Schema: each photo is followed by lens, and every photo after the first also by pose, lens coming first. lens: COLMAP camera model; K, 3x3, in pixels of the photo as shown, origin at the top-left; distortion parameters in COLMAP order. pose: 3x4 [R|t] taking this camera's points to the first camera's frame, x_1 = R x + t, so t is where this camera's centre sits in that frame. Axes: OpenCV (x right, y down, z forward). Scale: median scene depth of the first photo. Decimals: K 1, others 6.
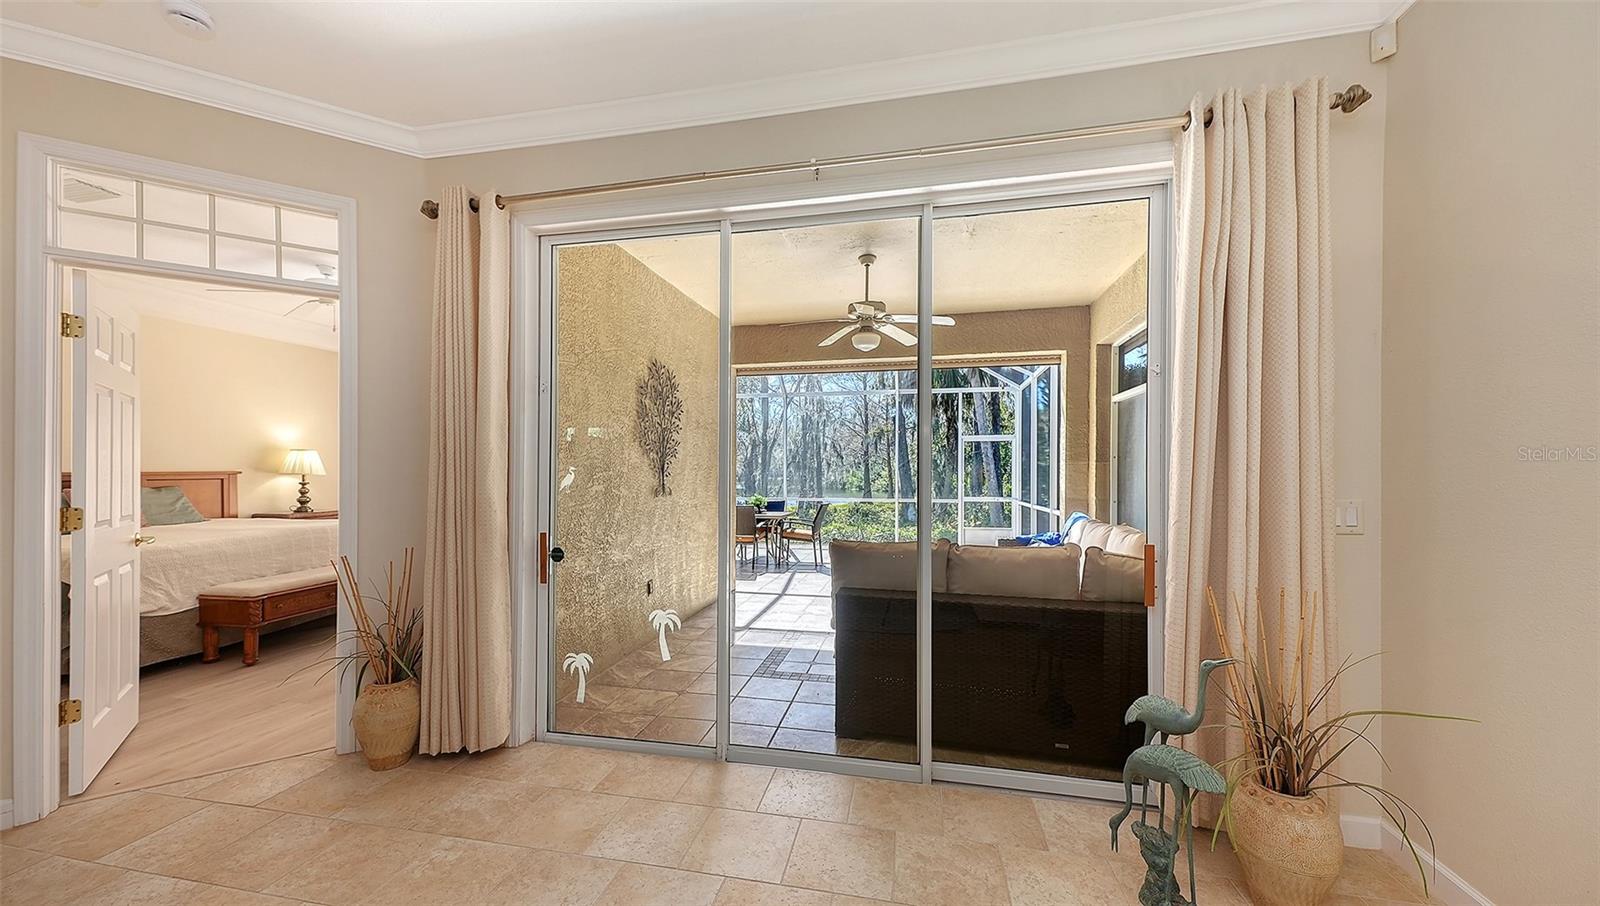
lens RADIAL K [[571.4, 0, 803.2], [0, 571.4, 449.6], [0, 0, 1]] dist [0.039117, 0.000020]
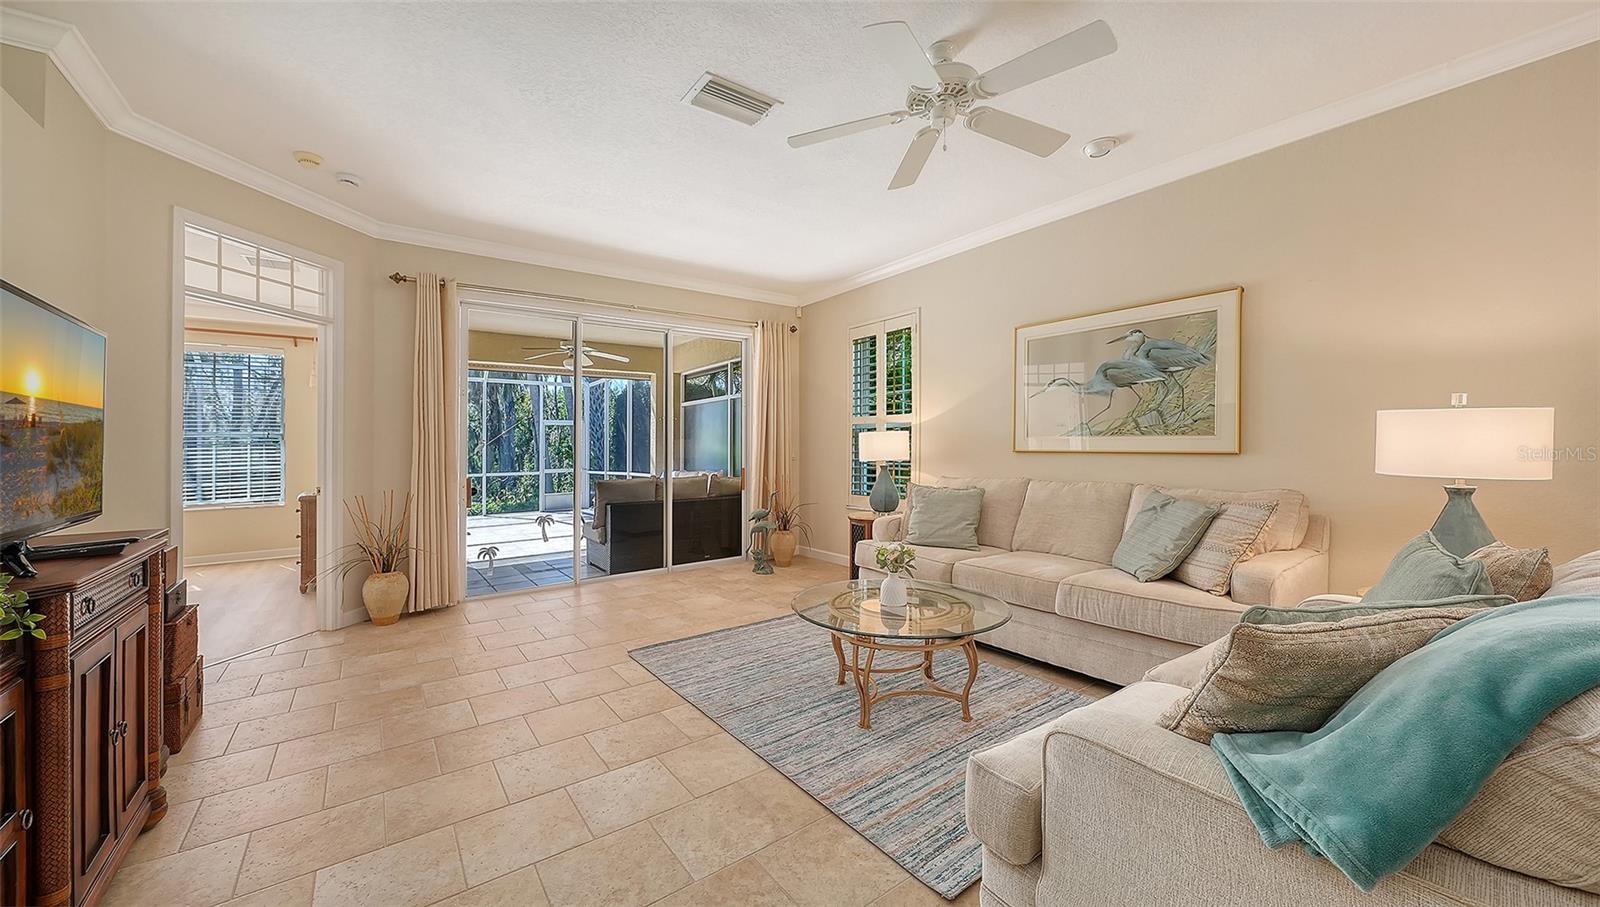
lens RADIAL K [[569.6, 0, 790.1], [0, 569.6, 442.4], [0, 0, 1]] dist [-0.000548, -0.000036]
pose [[0.669264, -0.000618, 0.743024, -0.640300], [-0.013761, 0.999818, 0.013226, 0.000409], [-0.742897, -0.019076, 0.669134, -0.493692]]
